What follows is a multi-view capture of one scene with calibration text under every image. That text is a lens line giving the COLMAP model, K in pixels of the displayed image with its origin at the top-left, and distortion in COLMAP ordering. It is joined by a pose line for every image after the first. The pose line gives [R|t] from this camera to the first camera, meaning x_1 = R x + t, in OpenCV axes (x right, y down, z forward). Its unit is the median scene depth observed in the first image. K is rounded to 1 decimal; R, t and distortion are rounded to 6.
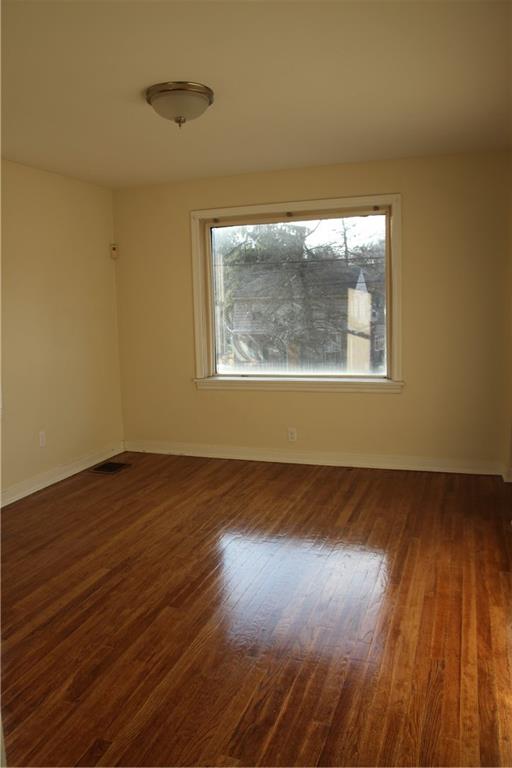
lens RADIAL K [[610.9, 0, 255.8], [0, 610.9, 401.7], [0, 0, 1]] dist [-0.151562, 0.109089]
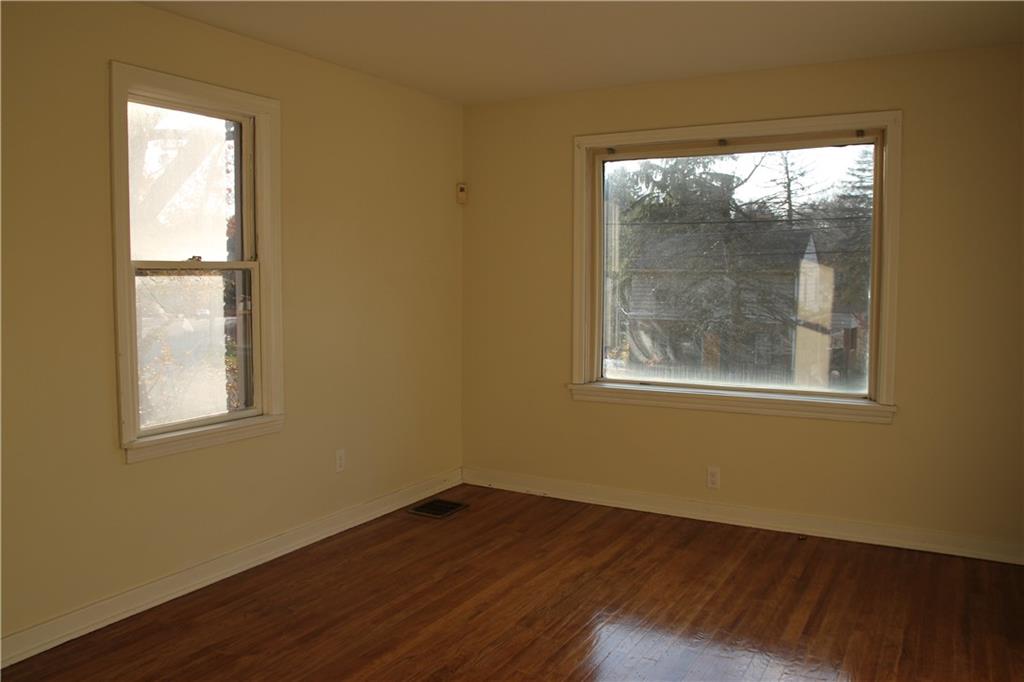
lens RADIAL K [[814.5, 0, 529.1], [0, 814.5, 338.9], [0, 0, 1]] dist [-0.151562, 0.109089]
pose [[0.986664, 0.042717, -0.157063, -0.005993], [-0.055519, 0.995403, -0.078040, -0.015630], [0.153007, 0.085720, 0.984500, 0.115225]]
